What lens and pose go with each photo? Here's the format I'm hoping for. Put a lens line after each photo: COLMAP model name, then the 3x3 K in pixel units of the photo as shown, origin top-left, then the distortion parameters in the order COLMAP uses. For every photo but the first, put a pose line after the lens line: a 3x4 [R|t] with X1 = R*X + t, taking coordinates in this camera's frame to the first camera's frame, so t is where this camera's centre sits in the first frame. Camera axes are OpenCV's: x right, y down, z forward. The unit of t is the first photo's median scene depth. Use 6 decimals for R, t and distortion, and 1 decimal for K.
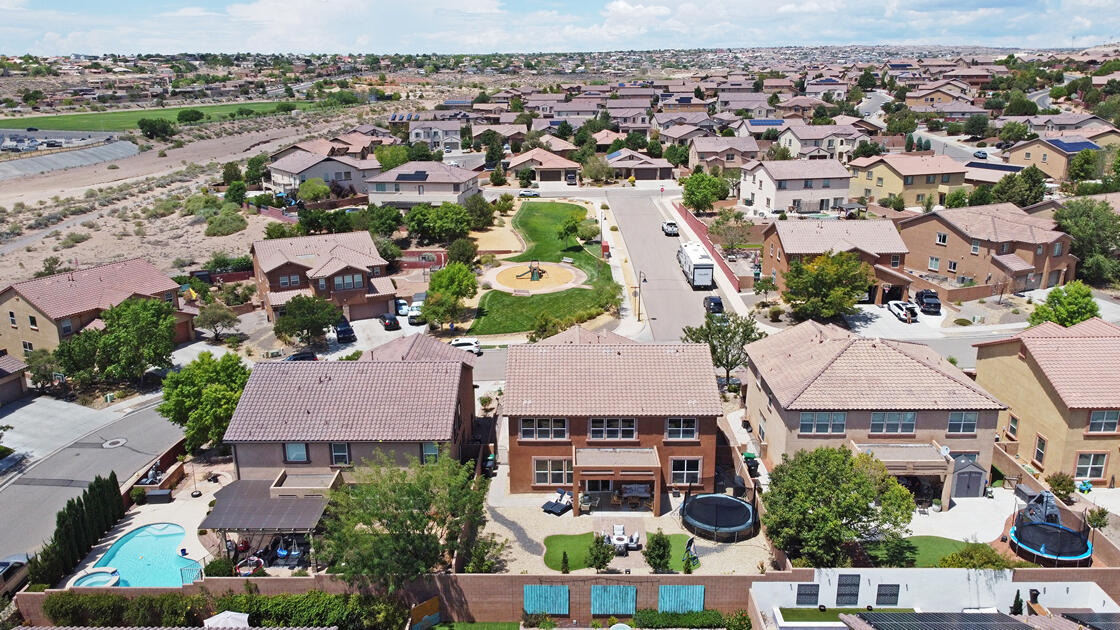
lens RADIAL K [[846.6, 0, 552.4], [0, 846.6, 312.6], [0, 0, 1]] dist [0.012106, -0.017989]
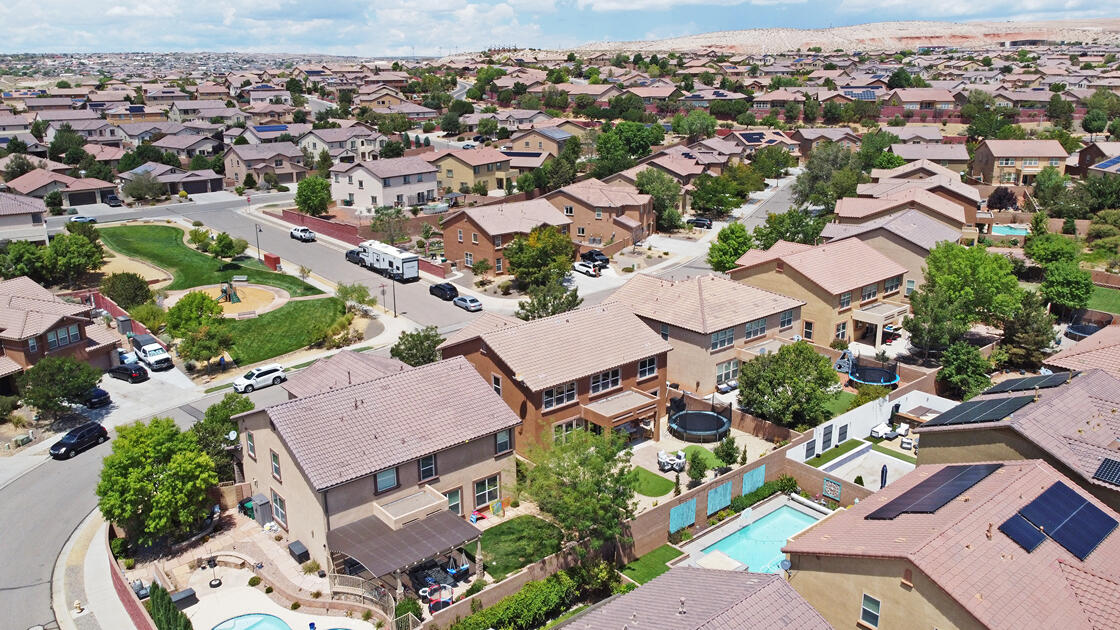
lens RADIAL K [[846.6, 0, 552.4], [0, 846.6, 312.6], [0, 0, 1]] dist [0.012106, -0.017989]
pose [[0.760487, -0.180008, 0.623905, -0.375479], [0.184789, 0.981076, 0.057816, -0.018948], [-0.622506, 0.071322, 0.779359, 0.076729]]
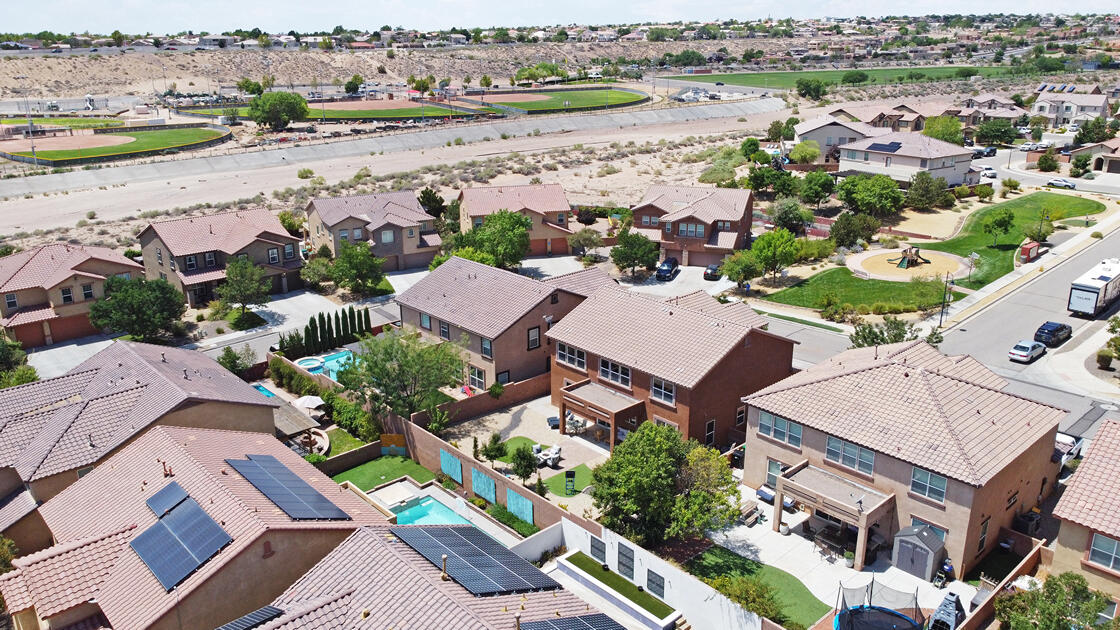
lens RADIAL K [[846.6, 0, 552.4], [0, 846.6, 312.6], [0, 0, 1]] dist [0.012106, -0.017989]
pose [[0.684874, 0.231440, -0.690929, 0.411433], [-0.202556, 0.971314, 0.124579, -0.031626], [0.699942, 0.054631, 0.712107, 0.088868]]
